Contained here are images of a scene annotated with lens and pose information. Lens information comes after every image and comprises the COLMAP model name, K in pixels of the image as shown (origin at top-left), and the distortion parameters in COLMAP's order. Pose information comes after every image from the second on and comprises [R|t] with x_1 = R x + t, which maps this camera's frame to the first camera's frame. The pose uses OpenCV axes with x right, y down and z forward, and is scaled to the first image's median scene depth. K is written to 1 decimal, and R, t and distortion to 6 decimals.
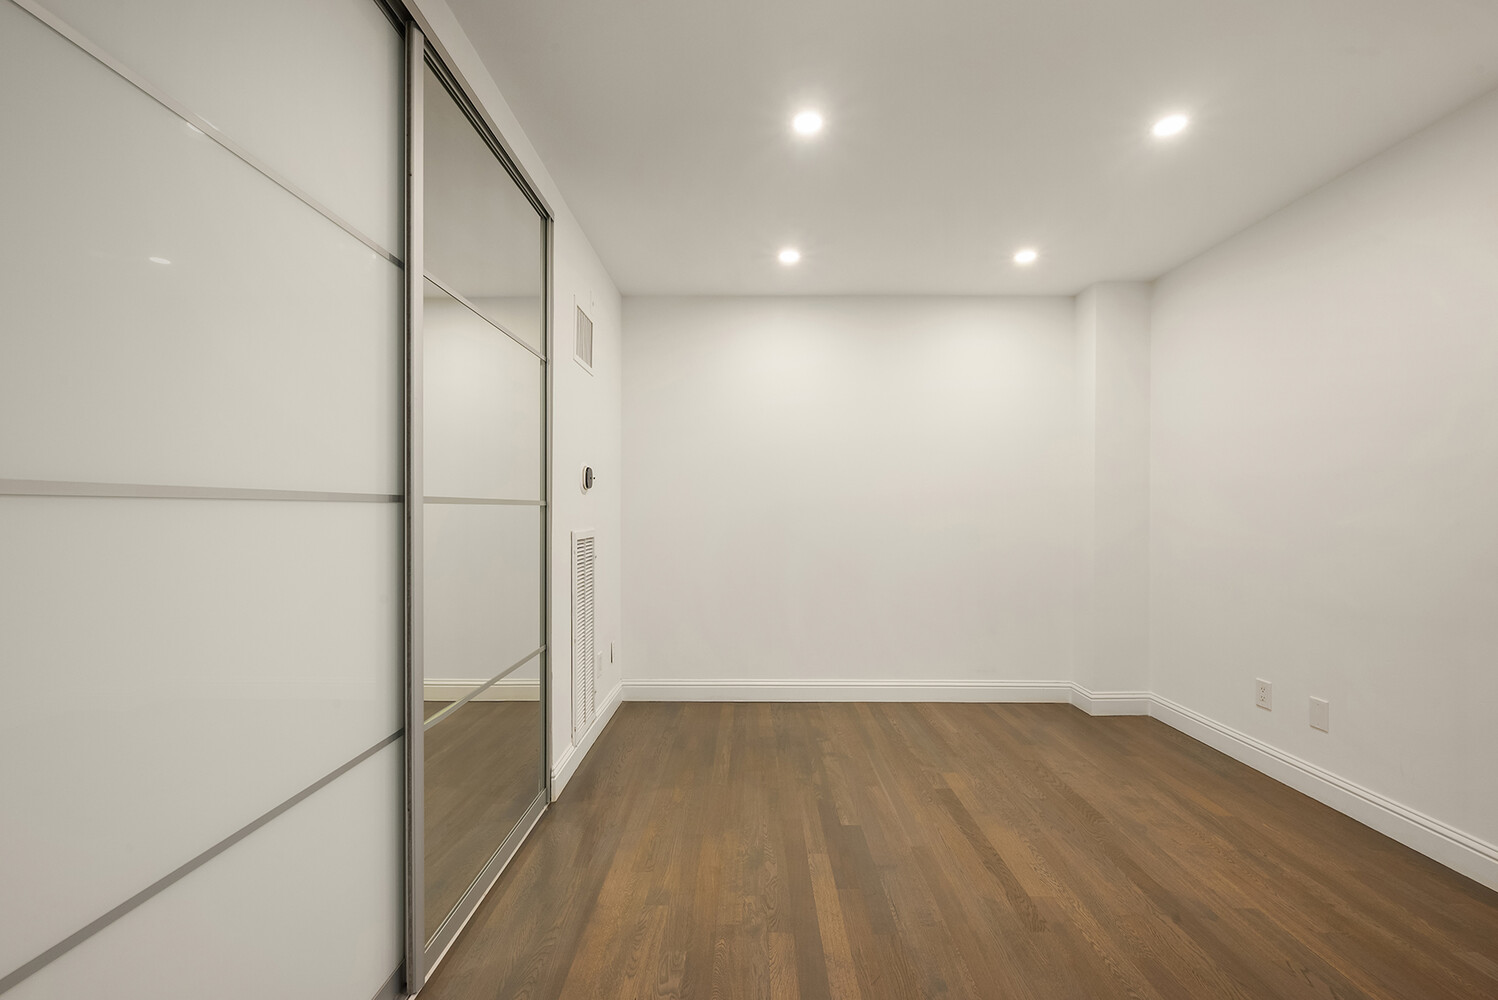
lens RADIAL K [[612.2, 0, 745.6], [0, 612.2, 503.5], [0, 0, 1]] dist [-0.011719, -0.000345]
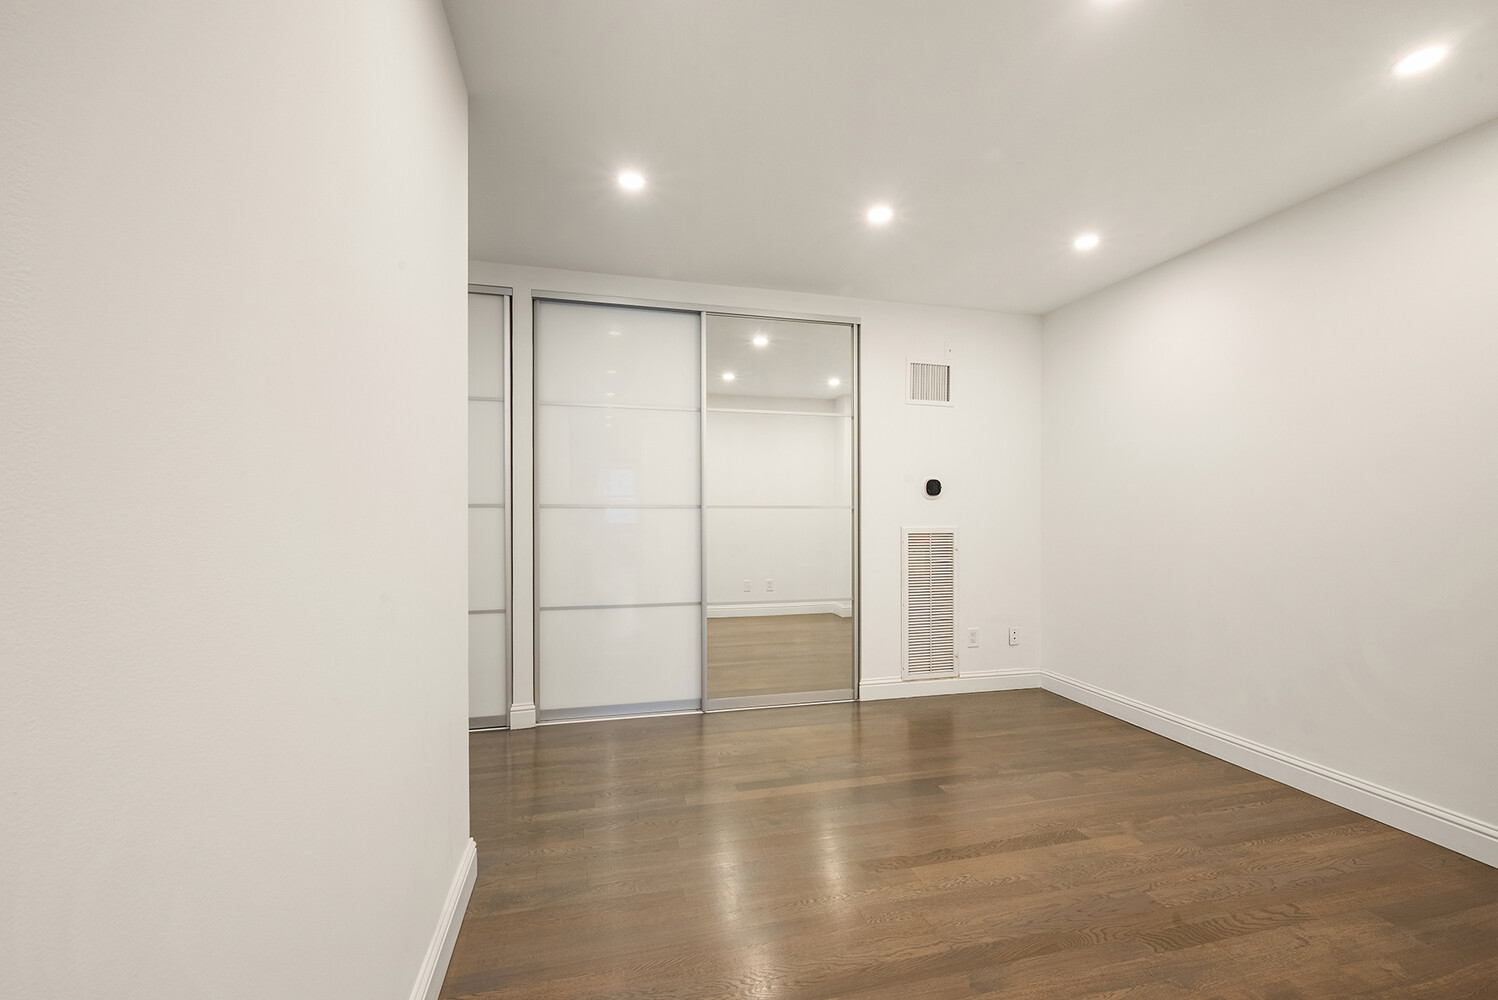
lens RADIAL K [[612.2, 0, 741.6], [0, 612.2, 505.0], [0, 0, 1]] dist [-0.011719, -0.000345]
pose [[0.244789, -0.003143, -0.969571, 1.025784], [0.007299, 0.999972, -0.001399, -0.006134], [0.969549, -0.006734, 0.244805, 0.308114]]
